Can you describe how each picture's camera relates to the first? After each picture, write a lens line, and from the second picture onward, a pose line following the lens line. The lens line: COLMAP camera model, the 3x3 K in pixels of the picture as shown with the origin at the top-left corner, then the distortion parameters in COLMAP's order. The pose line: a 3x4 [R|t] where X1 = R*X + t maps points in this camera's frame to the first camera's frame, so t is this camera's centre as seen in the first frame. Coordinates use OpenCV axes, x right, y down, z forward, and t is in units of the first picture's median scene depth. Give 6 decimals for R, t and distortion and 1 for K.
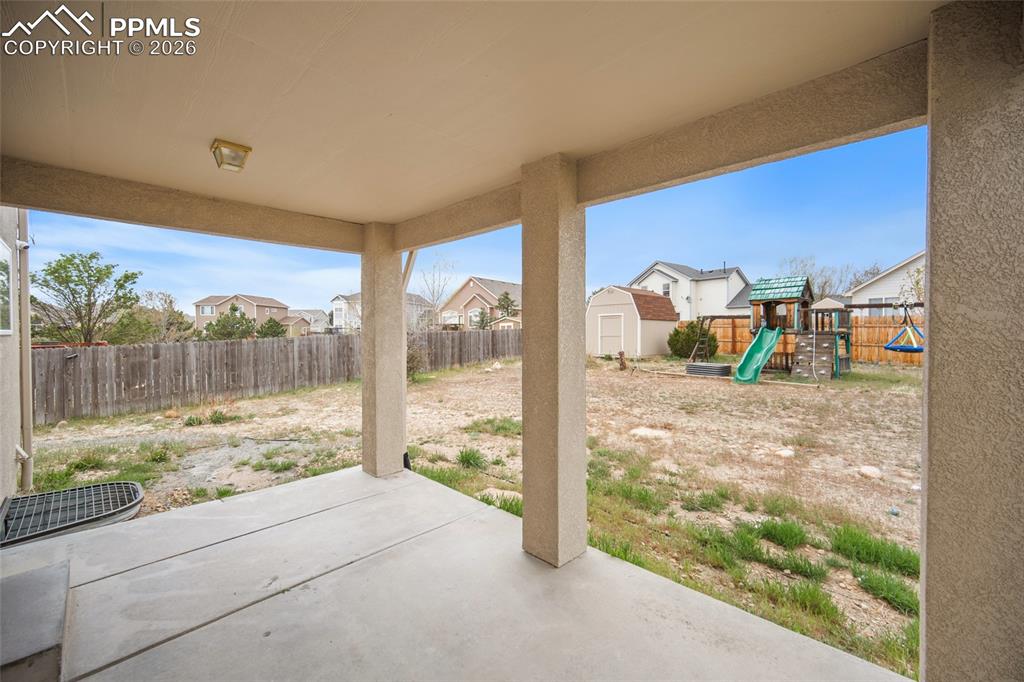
lens RADIAL K [[405.8, 0, 512.0], [0, 405.8, 341.0], [0, 0, 1]] dist [-0.000345, -0.000036]
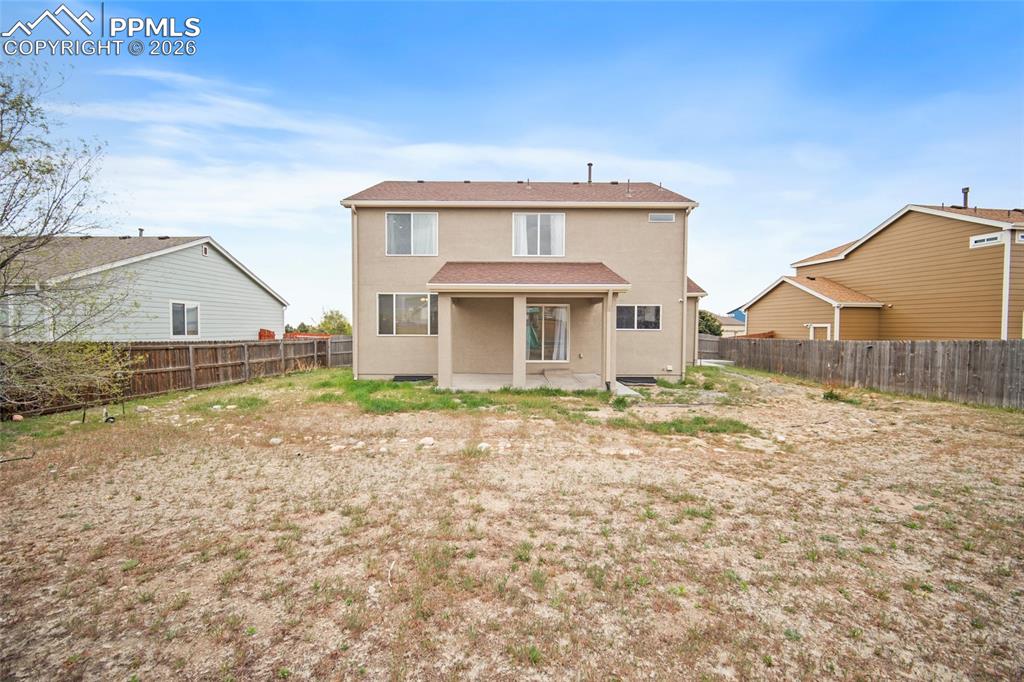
lens RADIAL K [[405.8, 0, 512.0], [0, 405.8, 341.0], [0, 0, 1]] dist [-0.000345, -0.000036]
pose [[-0.703004, 0.025859, -0.710716, 0.756819], [-0.010889, 0.998830, 0.047114, -0.033138], [0.711103, 0.040860, -0.701900, 0.984187]]
